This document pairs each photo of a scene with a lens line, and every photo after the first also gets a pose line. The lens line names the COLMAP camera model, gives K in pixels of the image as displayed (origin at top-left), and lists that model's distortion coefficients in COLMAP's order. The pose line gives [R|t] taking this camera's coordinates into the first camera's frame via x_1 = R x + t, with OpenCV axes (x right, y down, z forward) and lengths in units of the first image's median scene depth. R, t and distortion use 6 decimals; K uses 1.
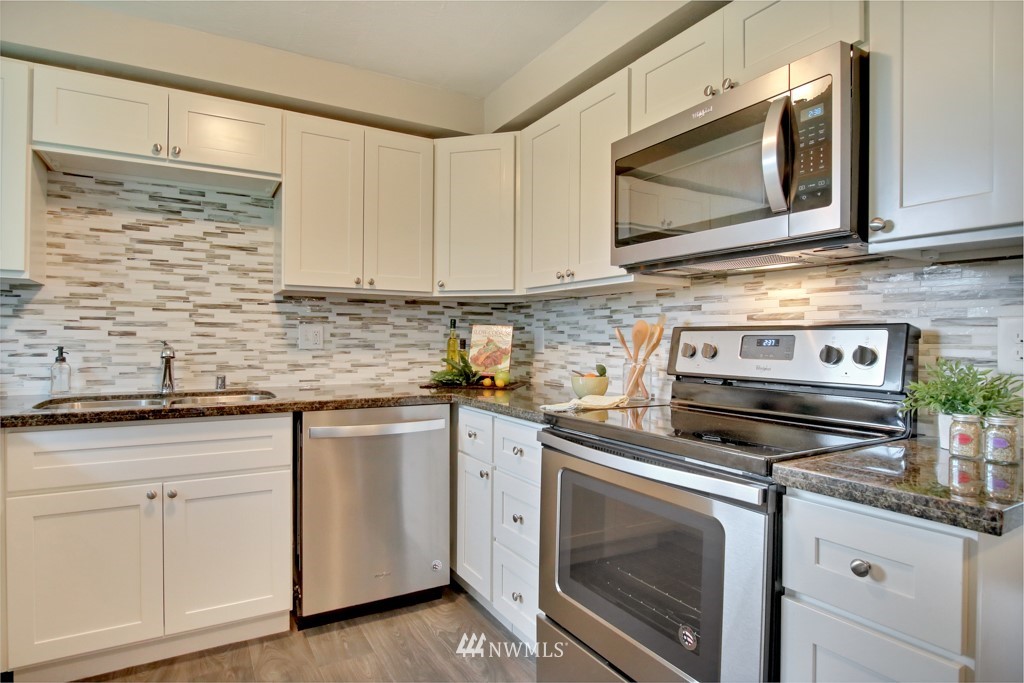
lens RADIAL K [[549.6, 0, 501.6], [0, 549.6, 342.6], [0, 0, 1]] dist [-0.036601, 0.012193]
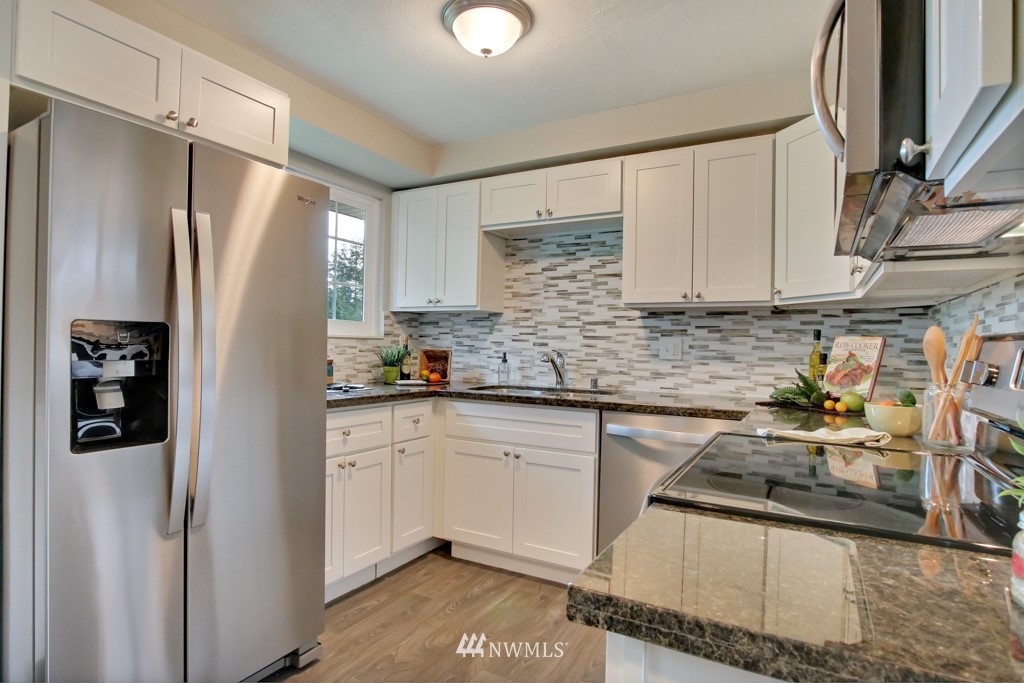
lens RADIAL K [[549.6, 0, 501.6], [0, 549.6, 342.6], [0, 0, 1]] dist [-0.036601, 0.012193]
pose [[0.501877, 0.000105, -0.864939, 0.474465], [-0.023317, 0.999638, -0.013408, 0.000616], [0.864624, 0.026897, 0.501698, 0.174265]]
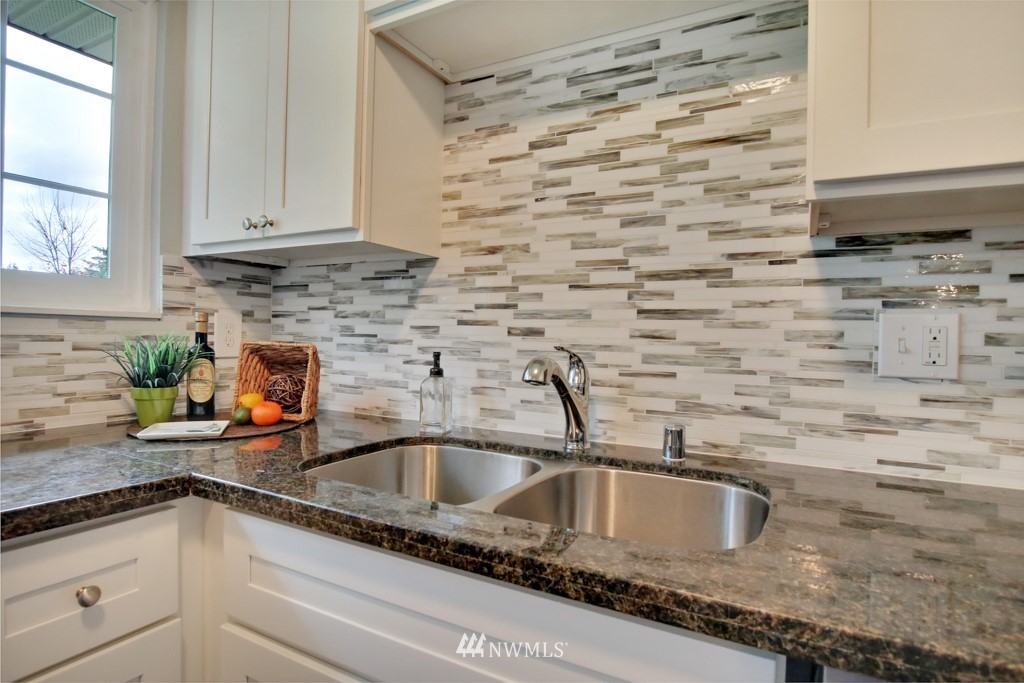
lens RADIAL K [[549.6, 0, 501.6], [0, 549.6, 342.6], [0, 0, 1]] dist [-0.036601, 0.012193]
pose [[0.510576, 0.015399, -0.859695, -0.201982], [-0.025170, 0.999679, 0.002958, -0.006120], [0.859464, 0.020128, 0.510799, 0.645301]]
